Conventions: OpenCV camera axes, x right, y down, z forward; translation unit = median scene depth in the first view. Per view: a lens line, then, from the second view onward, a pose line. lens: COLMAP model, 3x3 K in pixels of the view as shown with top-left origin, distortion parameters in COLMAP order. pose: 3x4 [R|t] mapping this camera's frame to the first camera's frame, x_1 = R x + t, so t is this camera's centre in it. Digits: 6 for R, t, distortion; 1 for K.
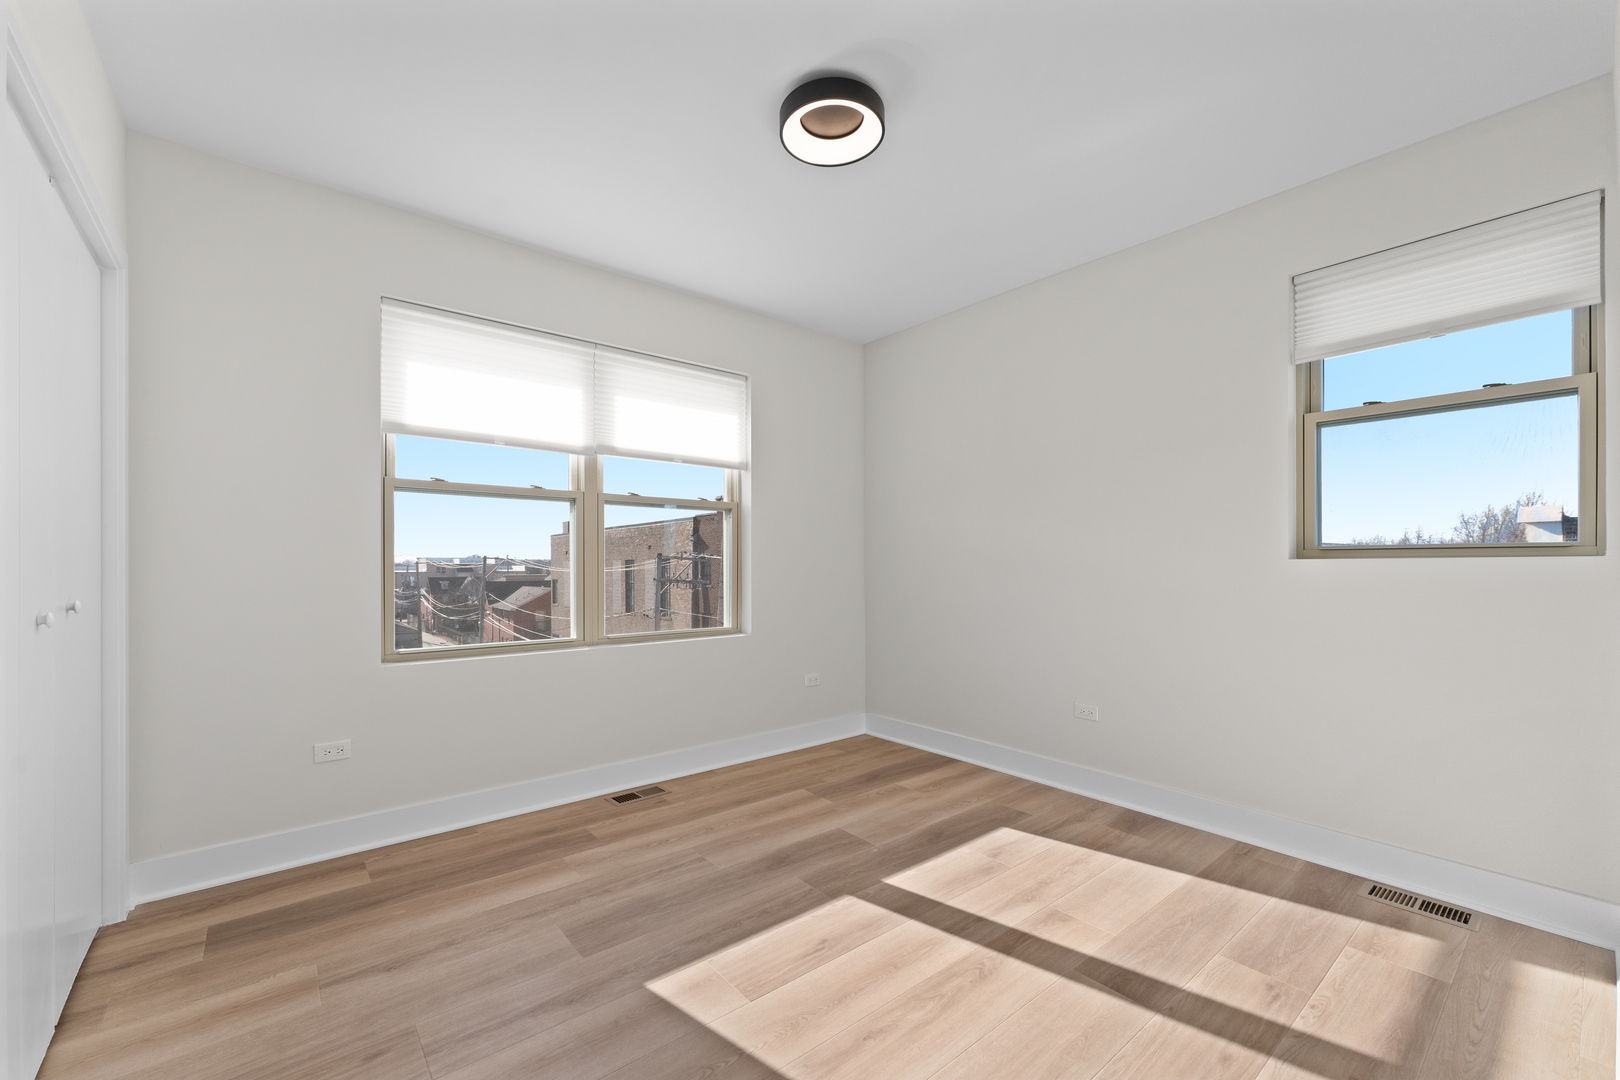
lens RADIAL K [[652.5, 0, 807.9], [0, 652.5, 555.0], [0, 0, 1]] dist [0.002862, -0.000817]
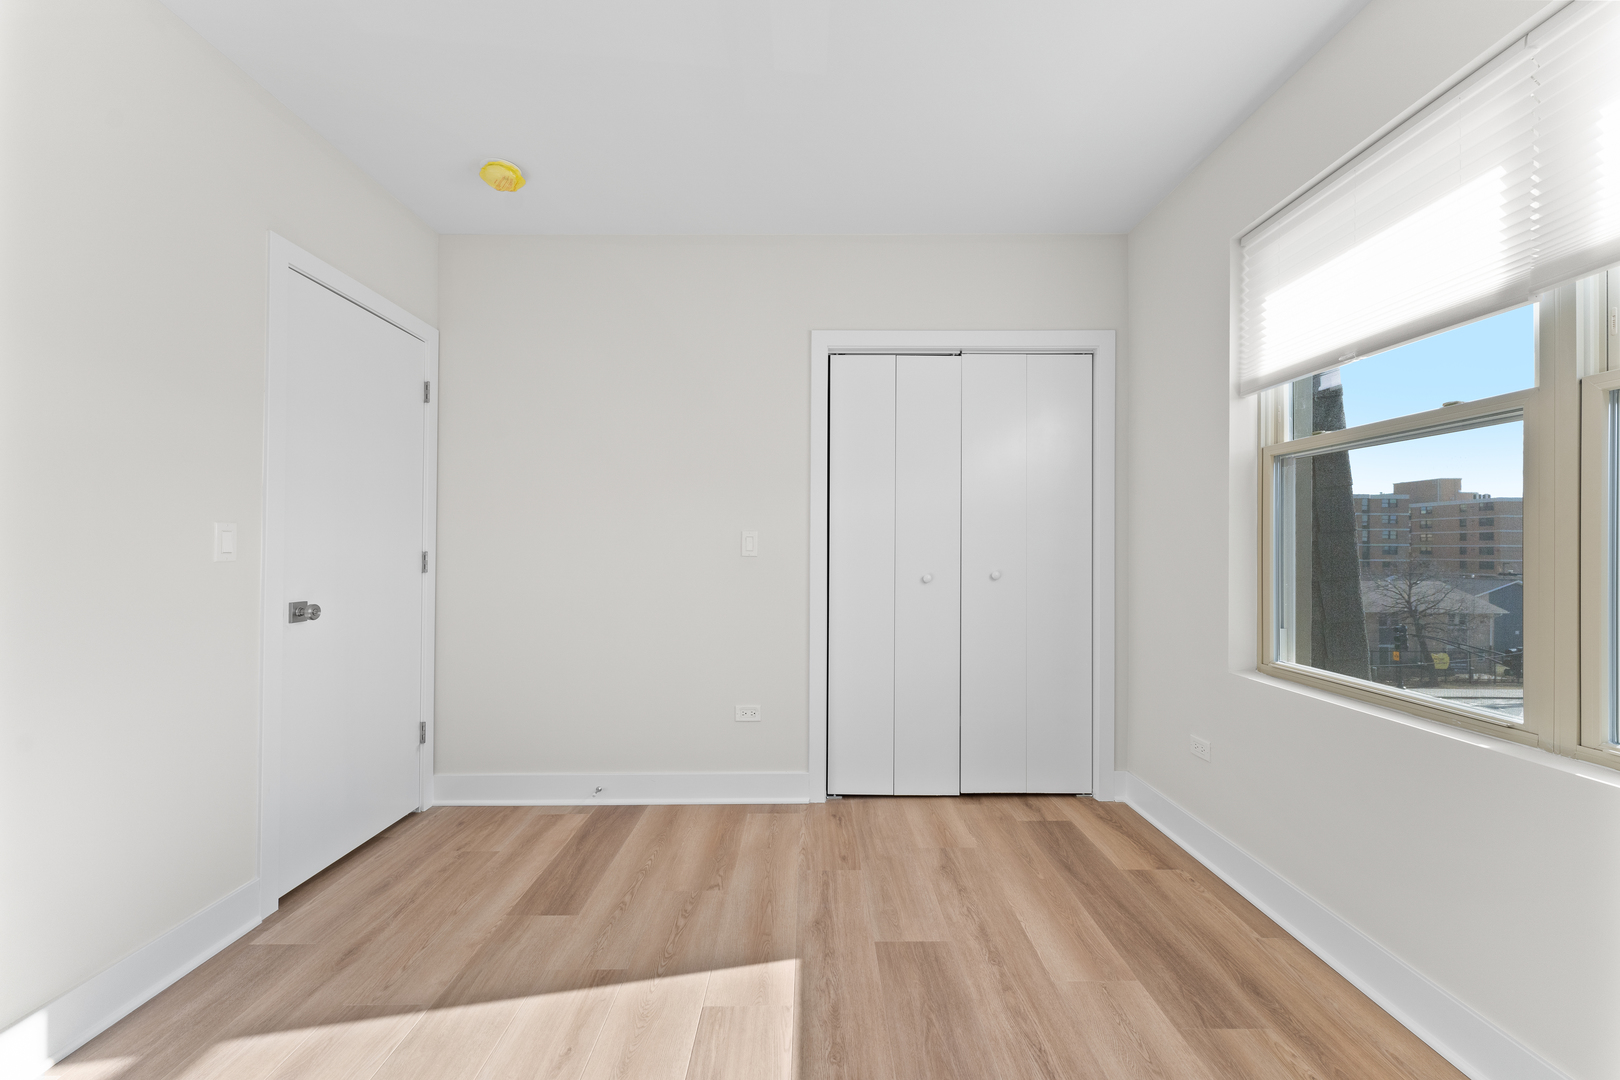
lens RADIAL K [[652.5, 0, 806.8], [0, 652.5, 545.7], [0, 0, 1]] dist [0.002862, -0.000817]
pose [[-0.639591, -0.004066, -0.768705, 0.459363], [0.008640, 0.999885, -0.012477, 0.015063], [0.768667, -0.014622, -0.639482, 1.437524]]
